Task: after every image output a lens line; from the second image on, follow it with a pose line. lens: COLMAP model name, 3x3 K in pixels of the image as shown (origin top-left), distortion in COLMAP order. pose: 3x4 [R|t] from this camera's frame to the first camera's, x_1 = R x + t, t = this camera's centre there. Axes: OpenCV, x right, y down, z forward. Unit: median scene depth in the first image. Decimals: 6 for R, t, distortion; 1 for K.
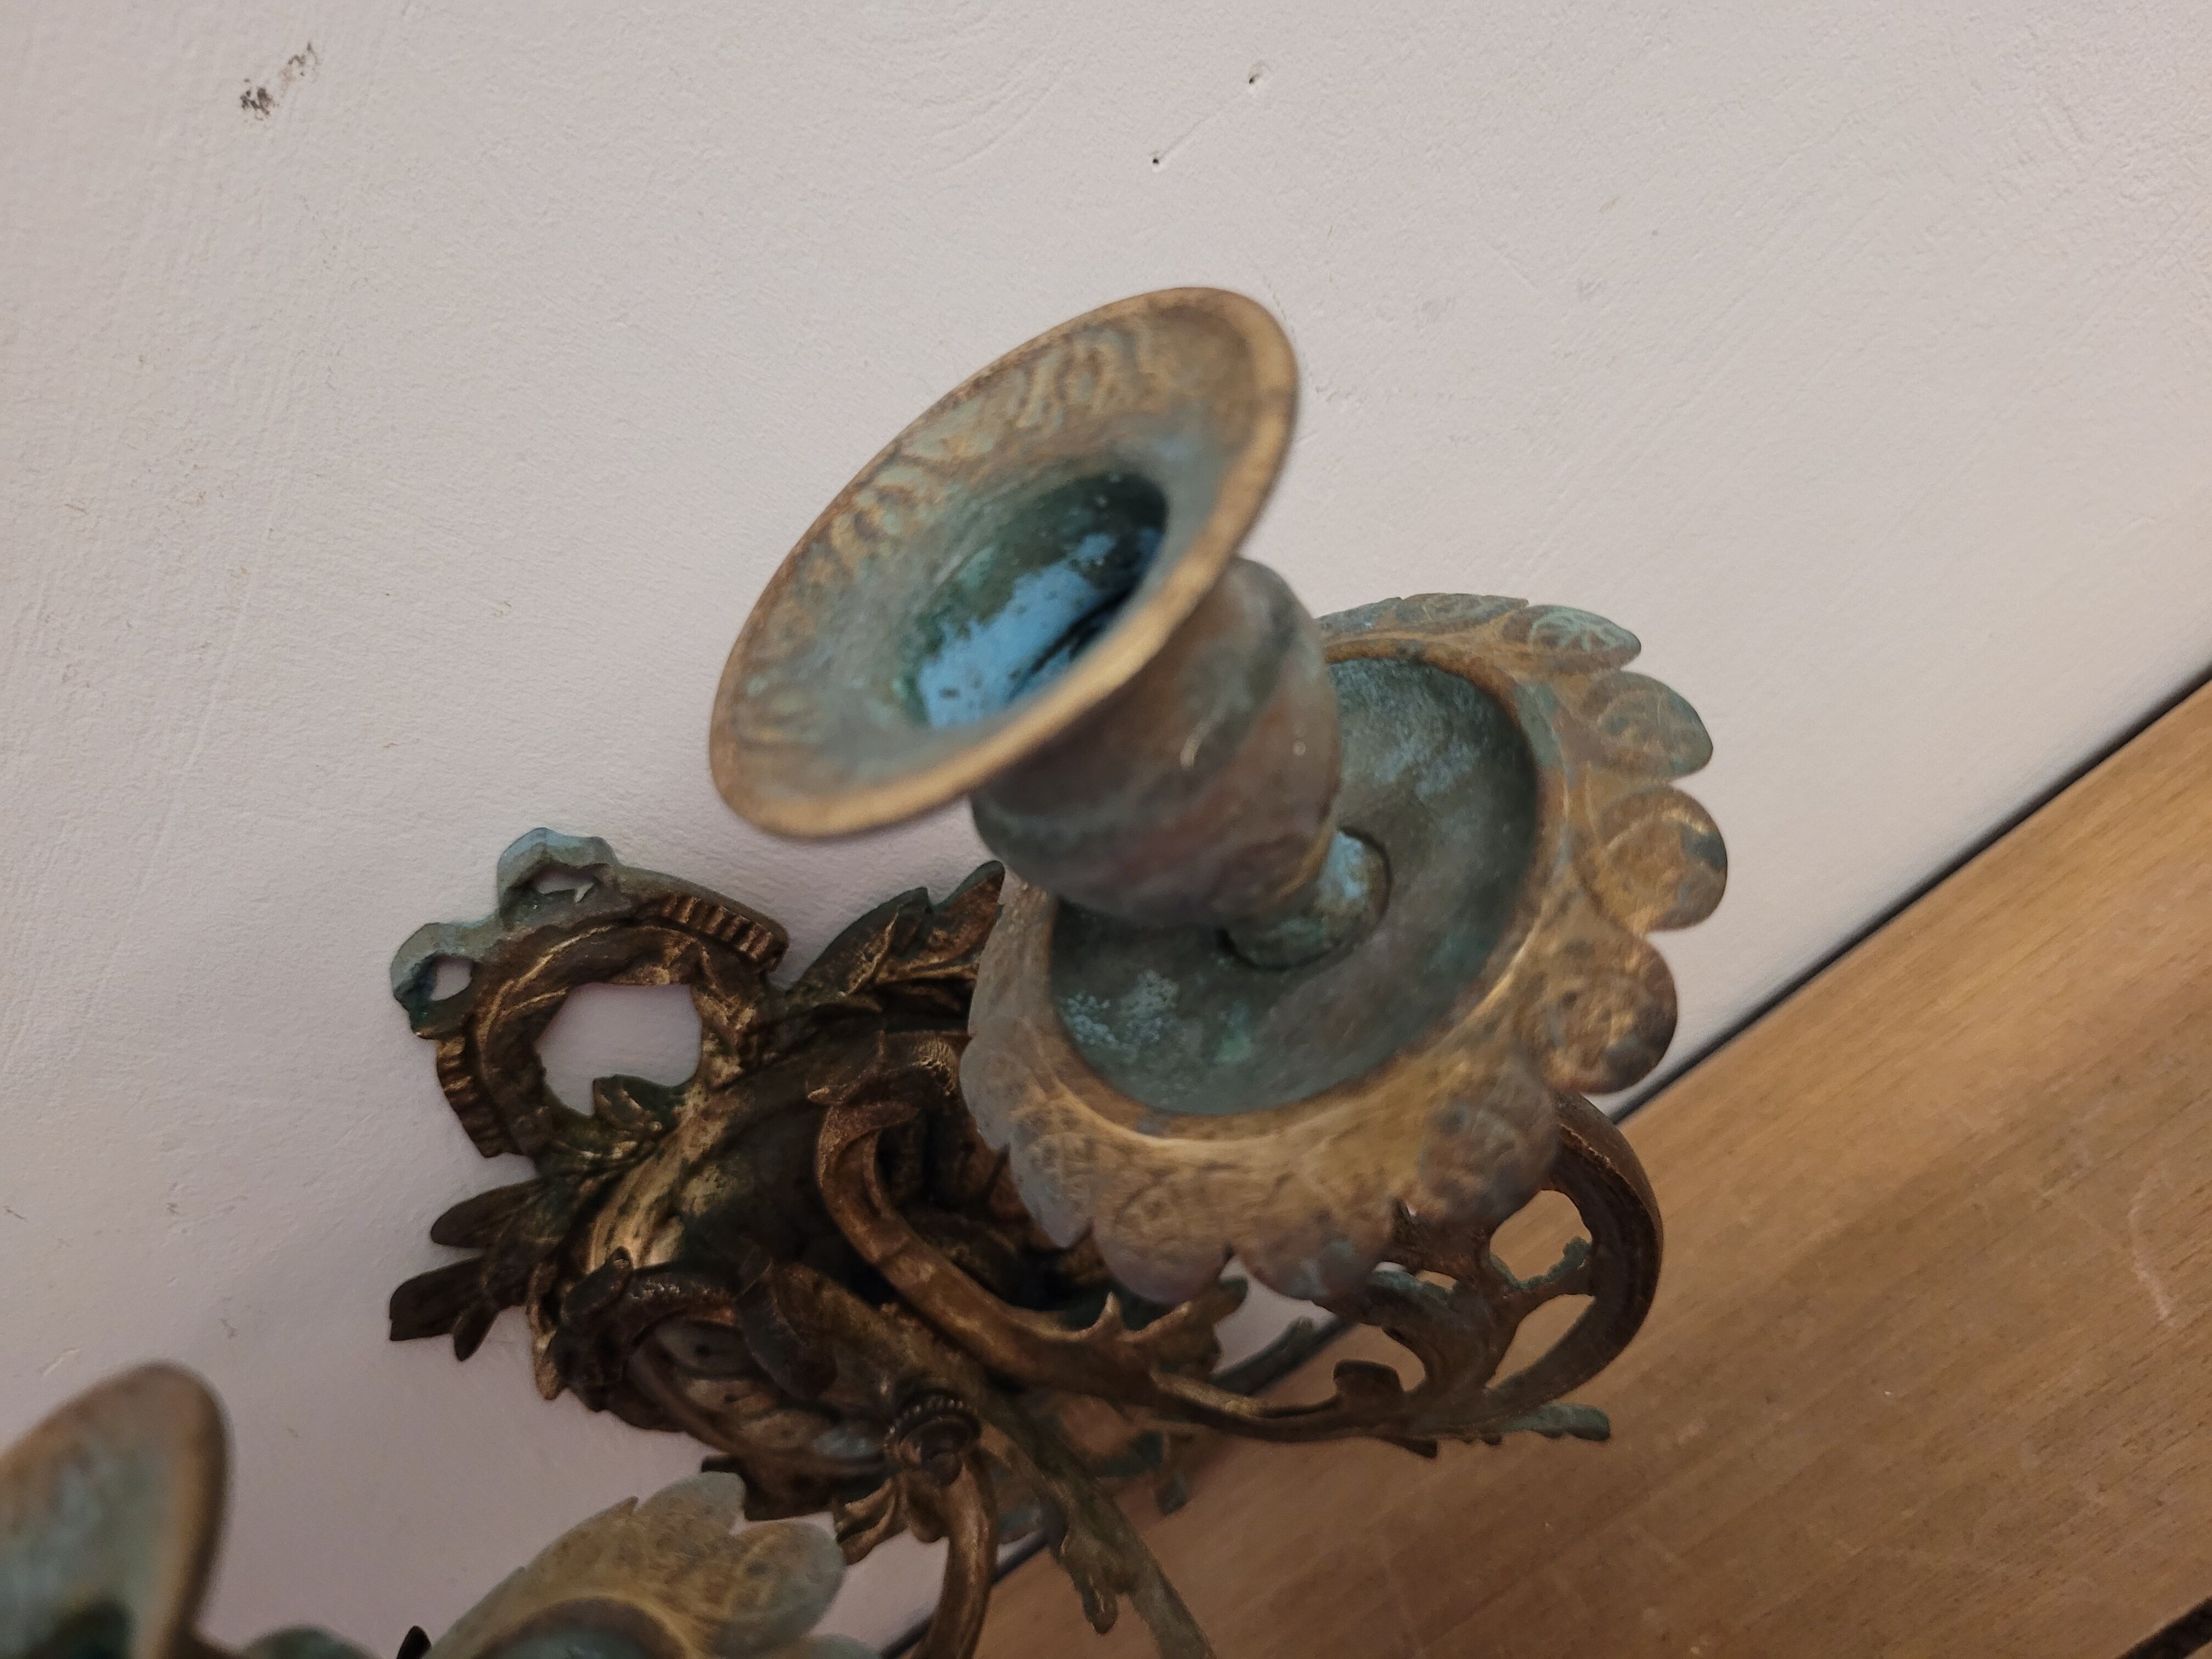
lens RADIAL K [[1766.3, 0, 1122.3], [0, 1766.3, 828.2], [0, 0, 1]] dist [-0.017272, 0.012266]
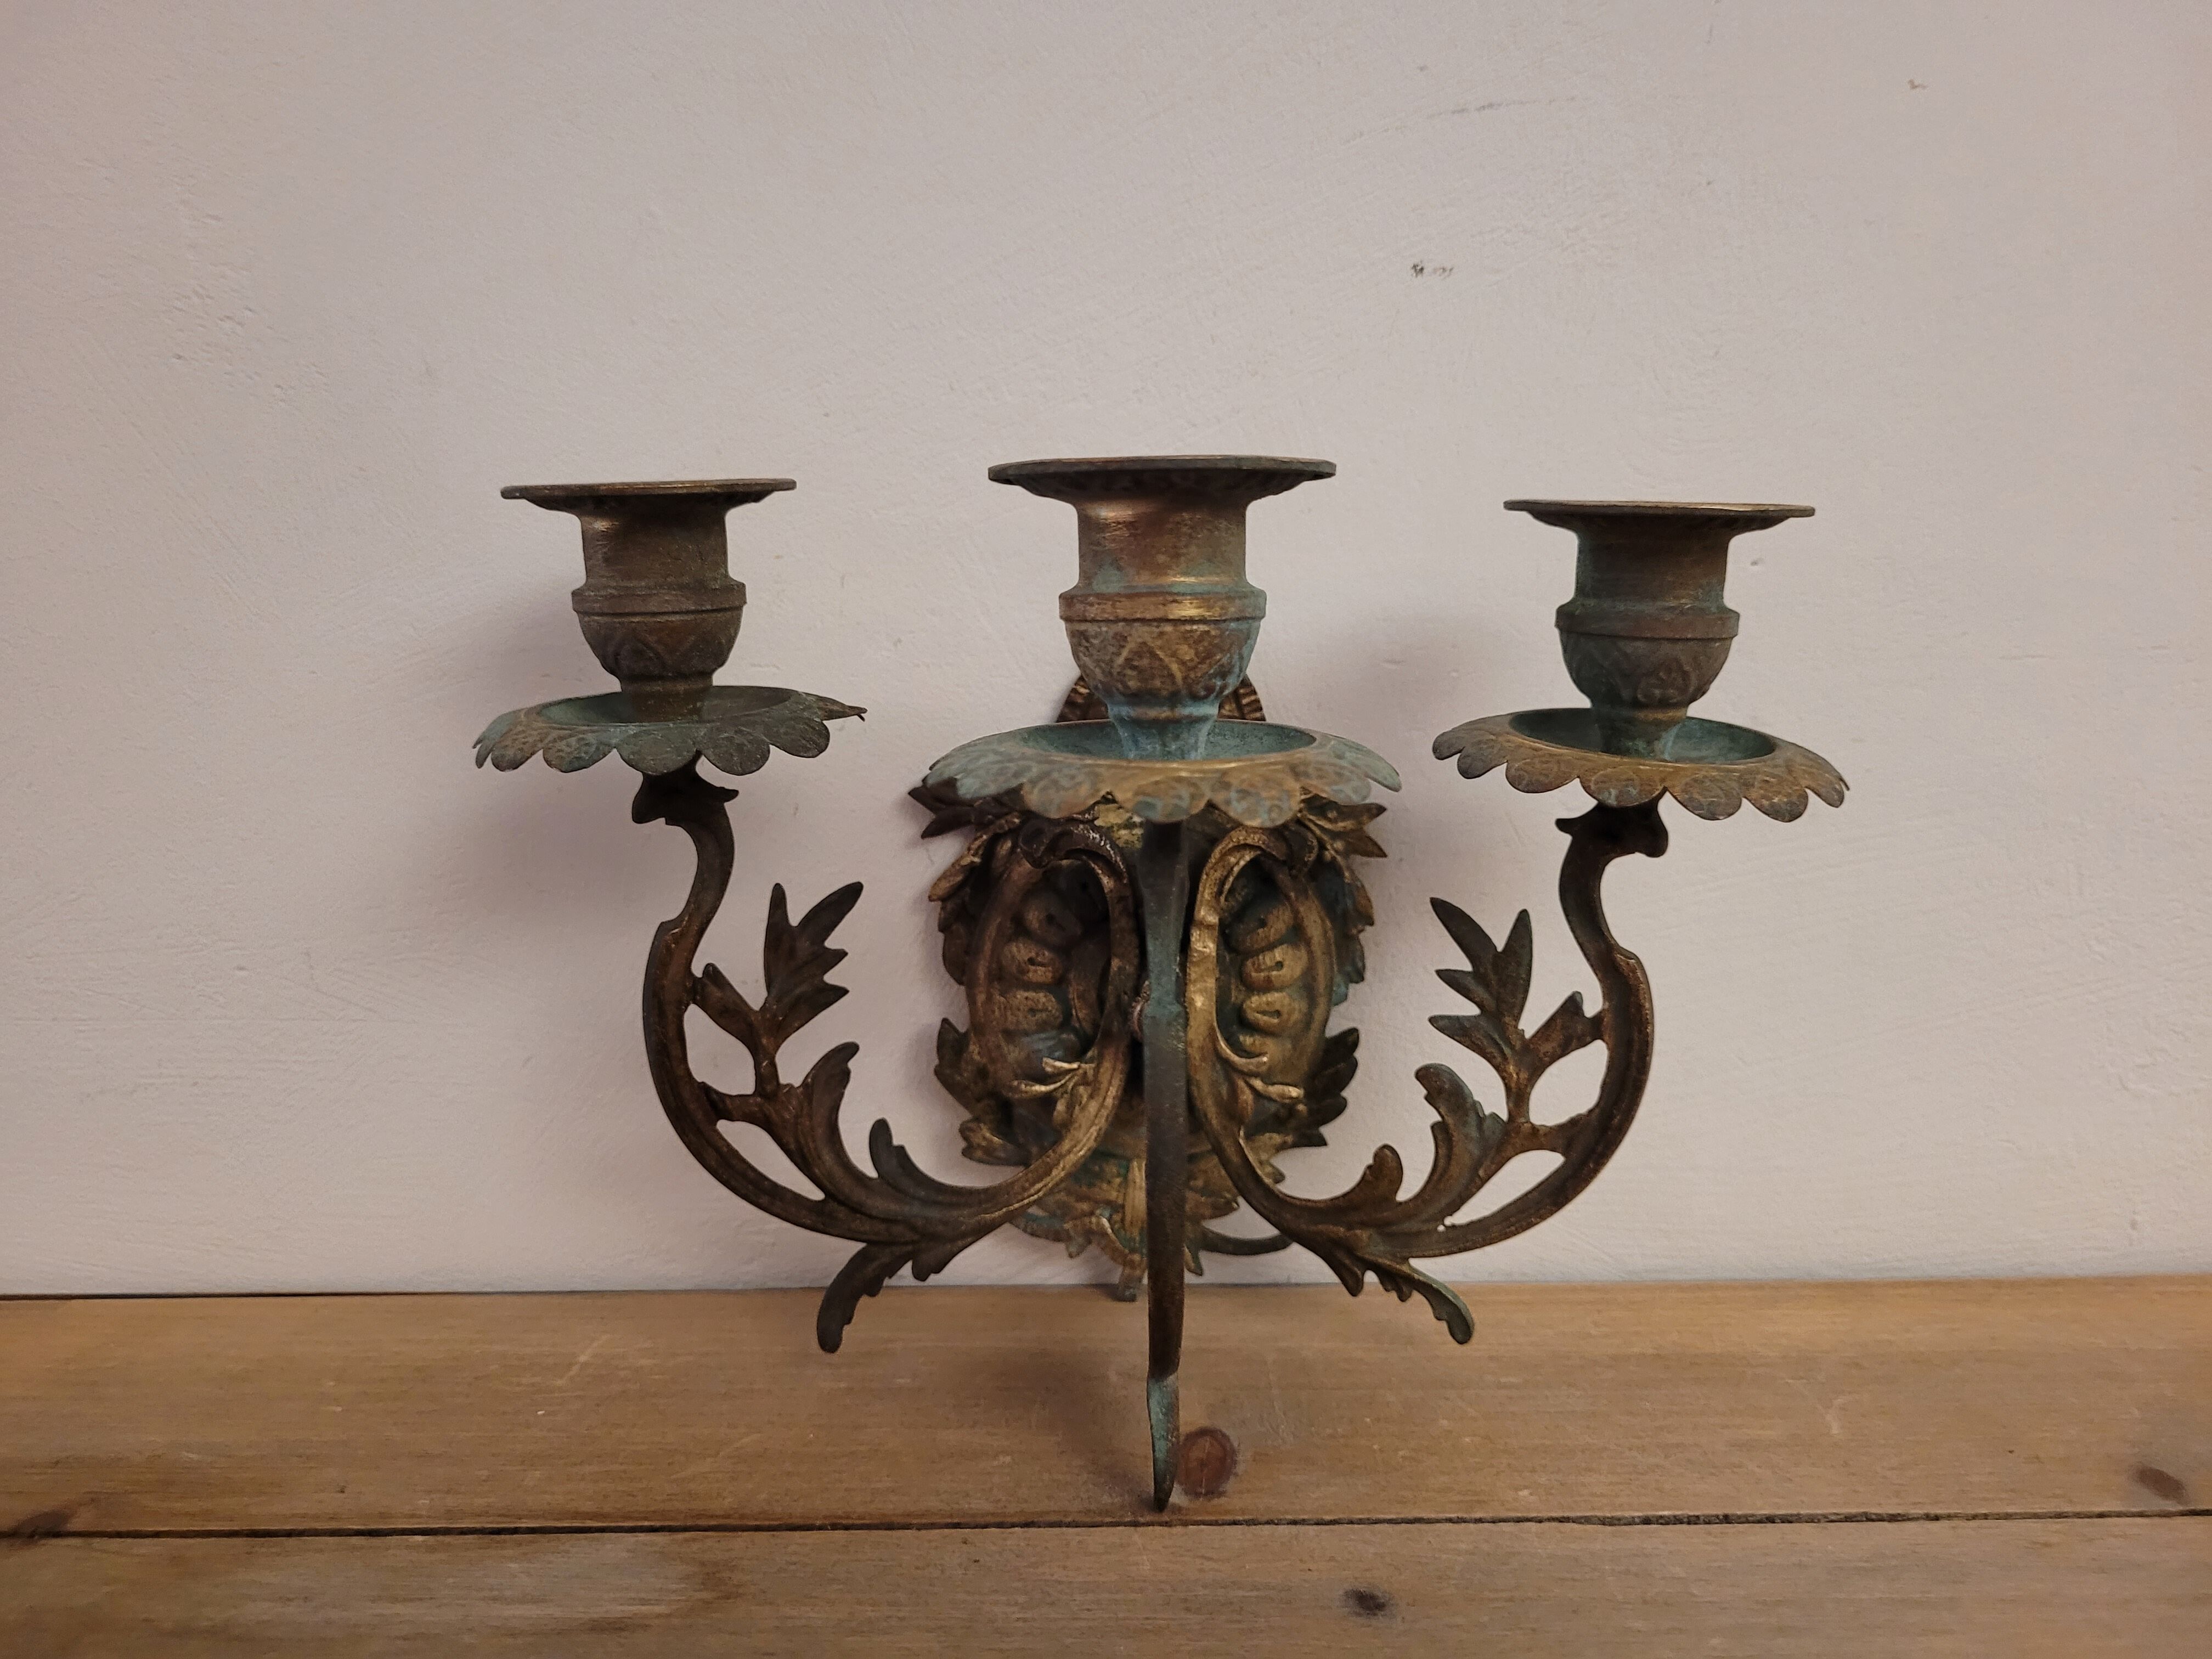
lens RADIAL K [[1766.3, 0, 1089.6], [0, 1766.3, 832.3], [0, 0, 1]] dist [-0.017272, 0.012266]
pose [[0.772897, 0.618986, -0.139595, -0.057069], [-0.615681, 0.678337, -0.400994, 1.405349], [-0.153518, 0.395873, 0.905382, -0.796744]]
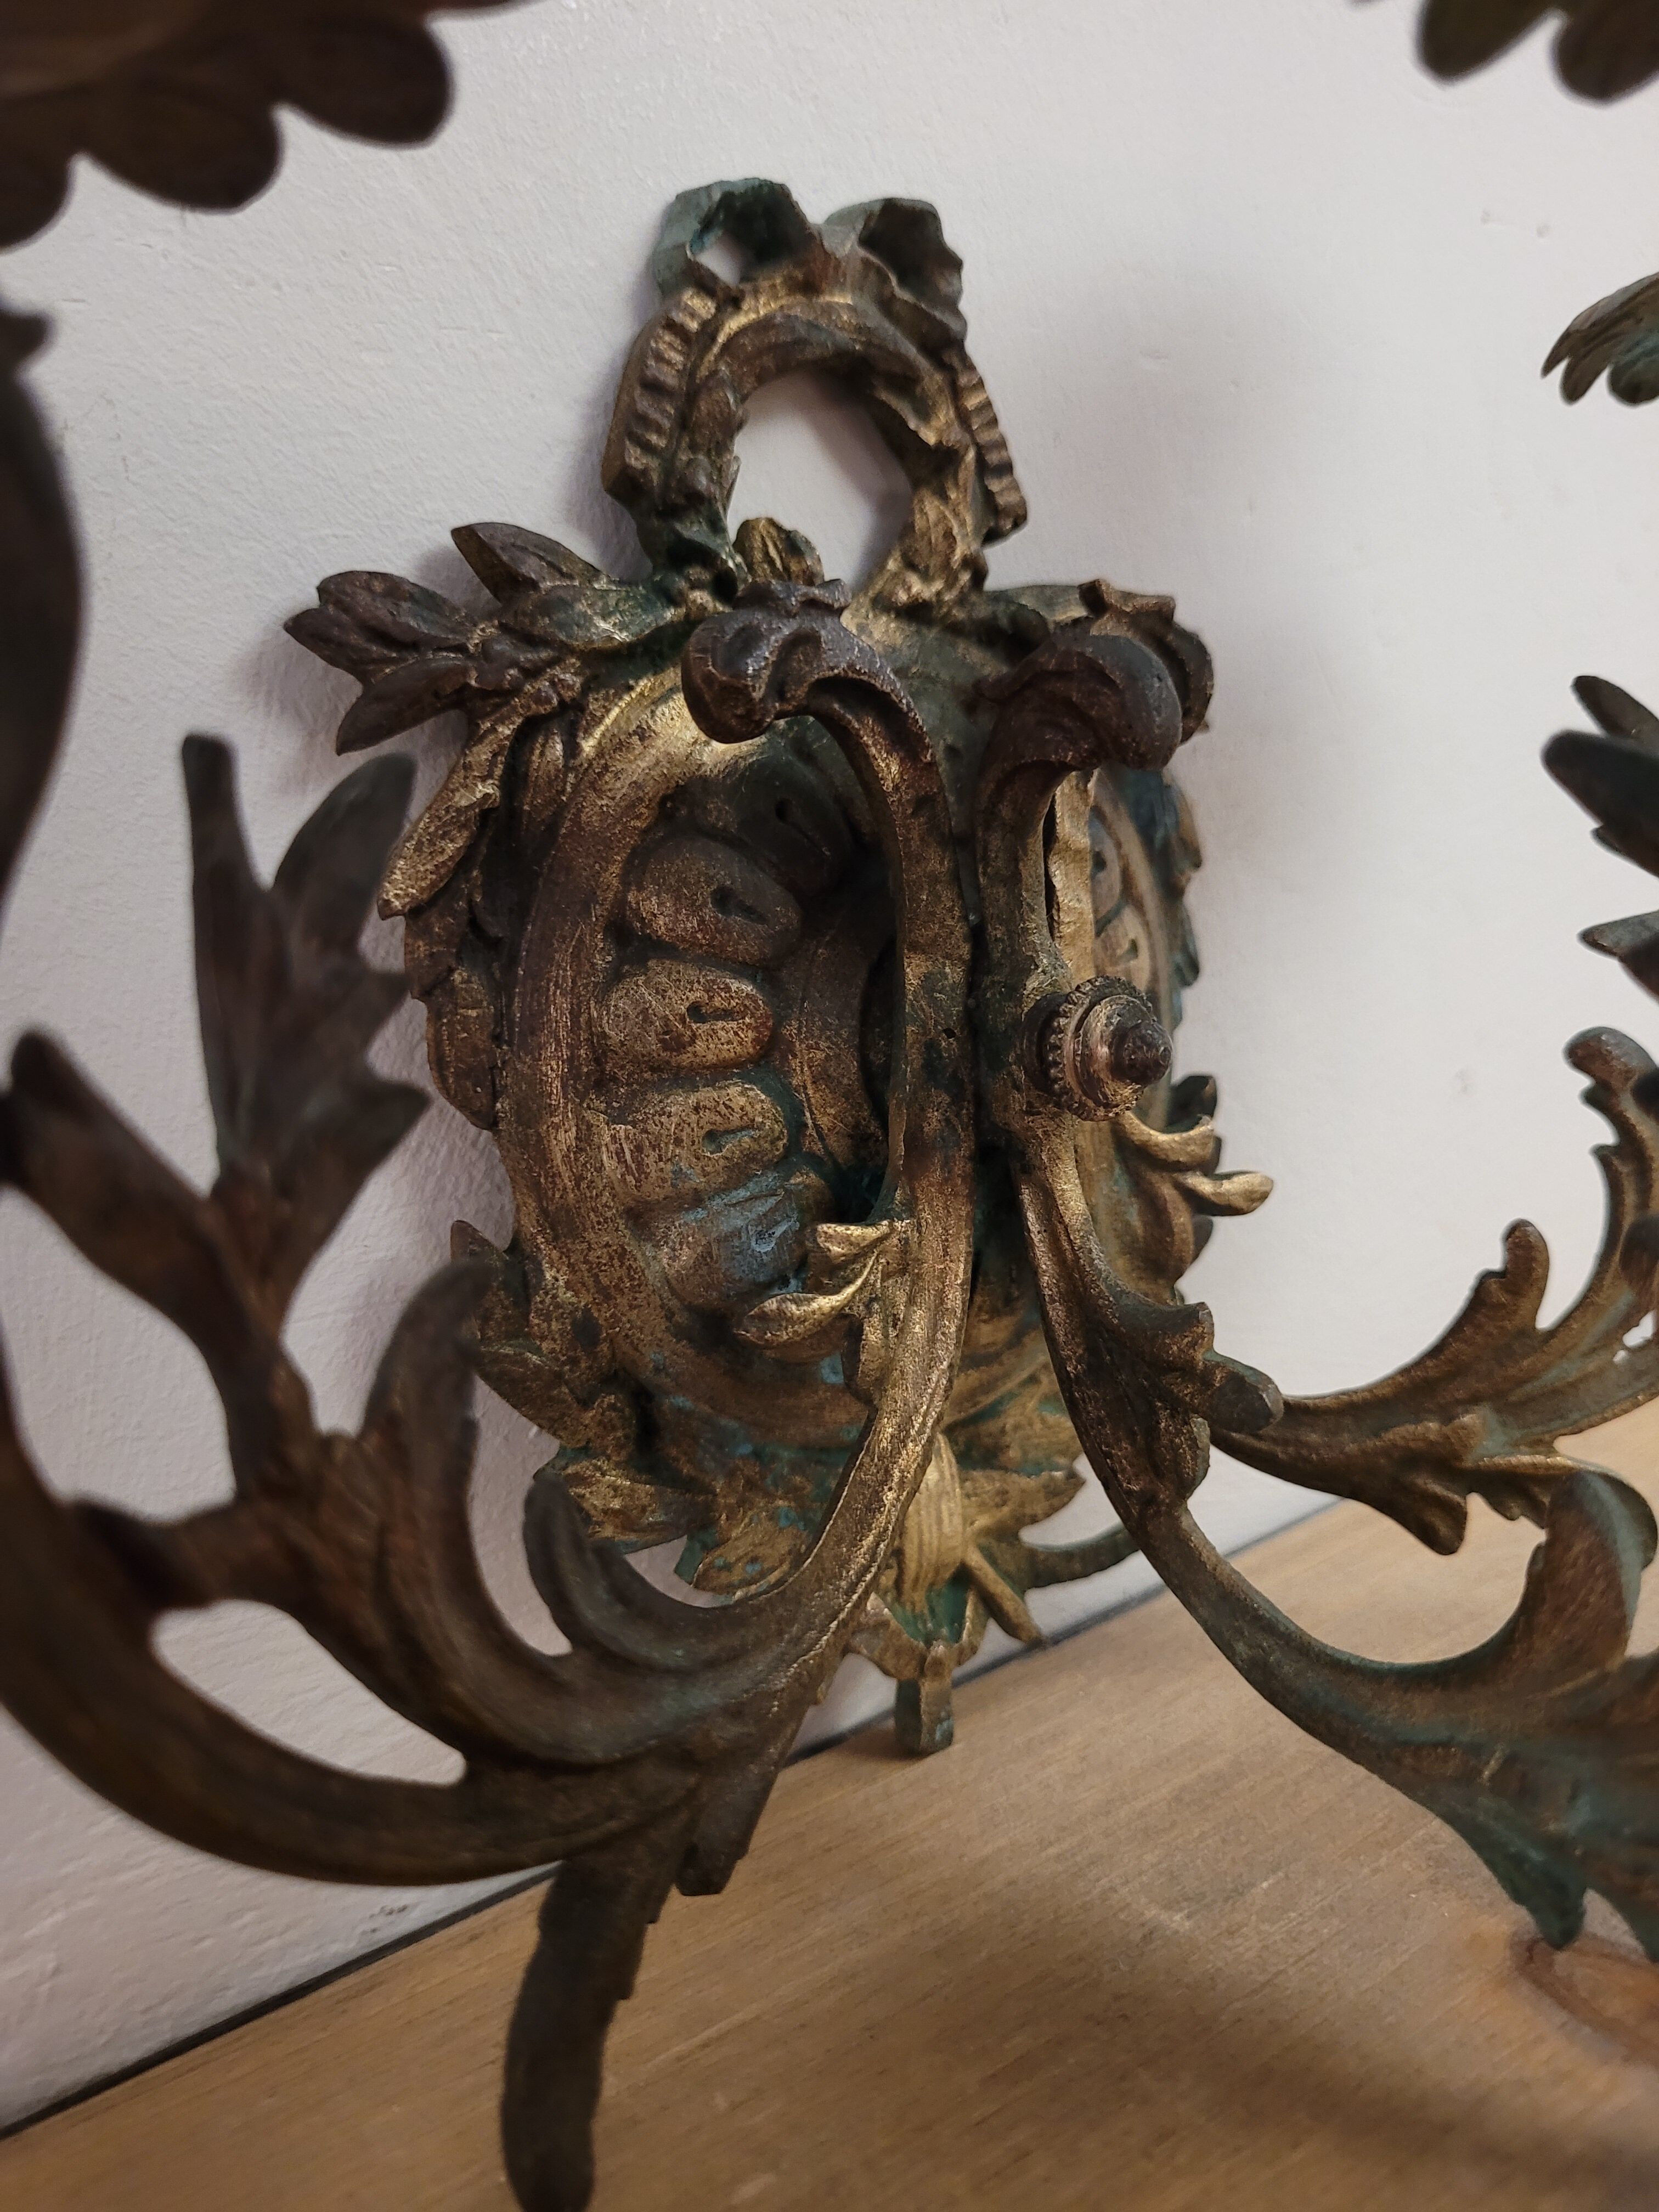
lens RADIAL K [[1766.3, 0, 835.3], [0, 1766.3, 1132.2], [0, 0, 1]] dist [-0.017272, 0.012266]
pose [[0.828299, 0.451993, 0.331094, -0.620432], [-0.146307, 0.744921, -0.650912, 1.265163], [-0.540847, 0.490708, 0.683147, 0.936899]]
